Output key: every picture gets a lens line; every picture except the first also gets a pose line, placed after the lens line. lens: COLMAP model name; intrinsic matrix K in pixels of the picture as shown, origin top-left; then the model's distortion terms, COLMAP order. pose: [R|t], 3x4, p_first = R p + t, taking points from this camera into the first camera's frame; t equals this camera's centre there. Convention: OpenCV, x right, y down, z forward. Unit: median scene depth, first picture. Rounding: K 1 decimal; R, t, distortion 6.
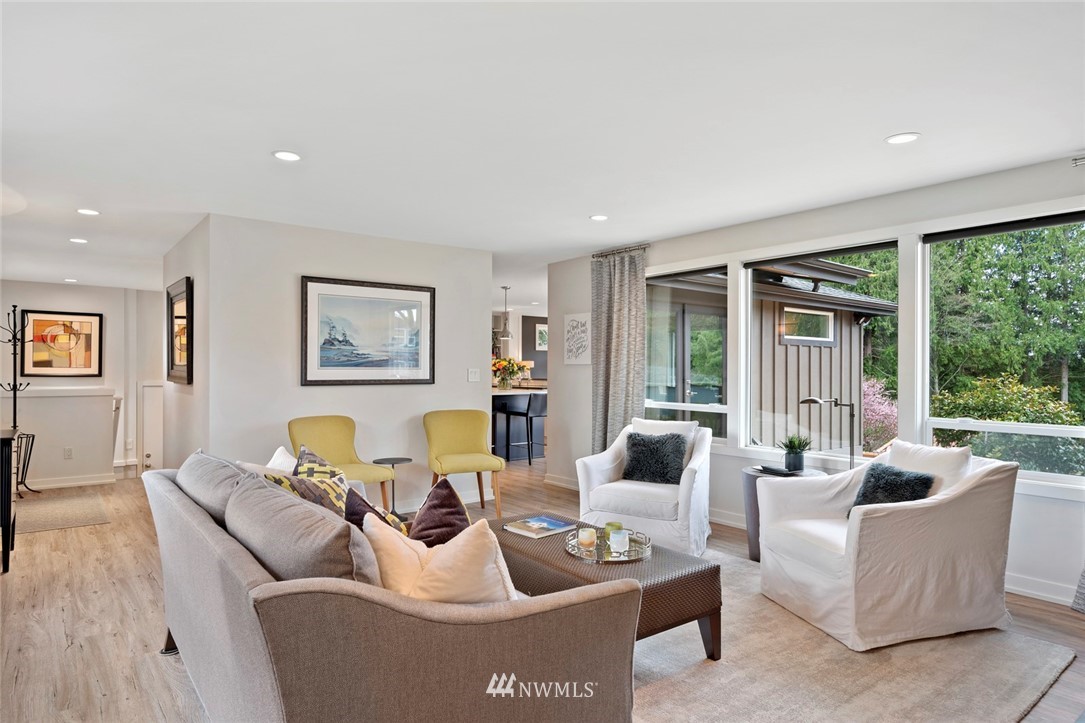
lens RADIAL K [[624.8, 0, 541.2], [0, 624.8, 364.2], [0, 0, 1]] dist [-0.003029, -0.000663]
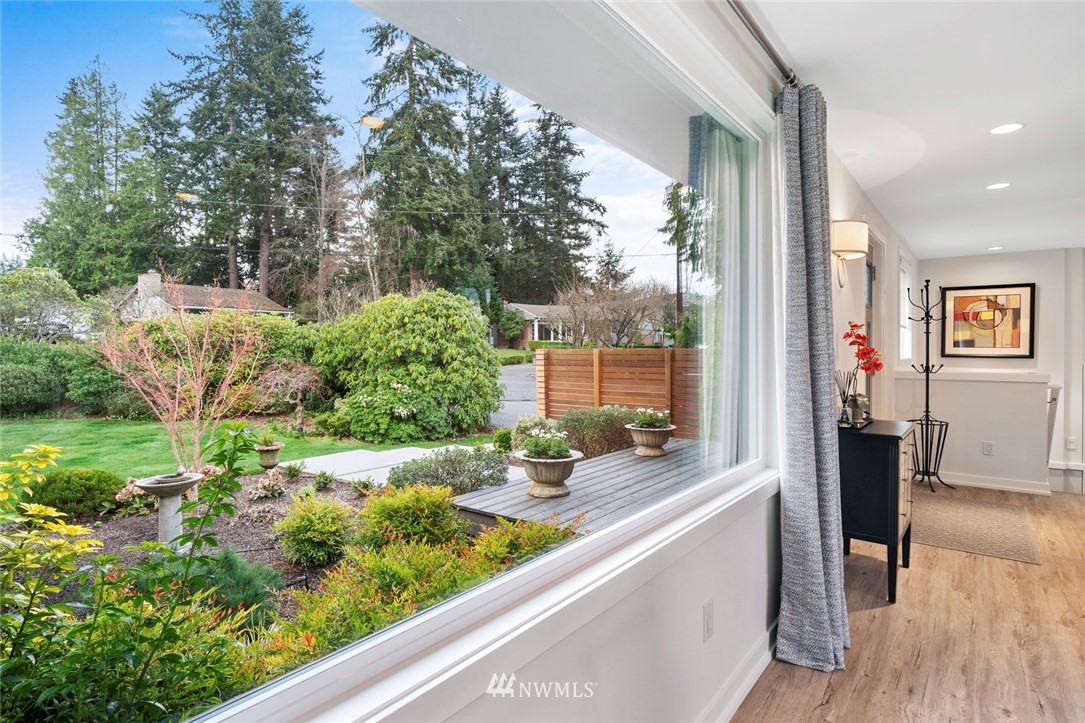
lens RADIAL K [[555.4, 0, 541.1], [0, 555.4, 356.0], [0, 0, 1]] dist [0.002358, 0.000207]
pose [[0.223914, 0.010425, -0.974553, -0.171880], [0.008714, 0.999881, 0.012698, 0.002496], [0.974570, -0.011336, 0.223796, 0.260209]]
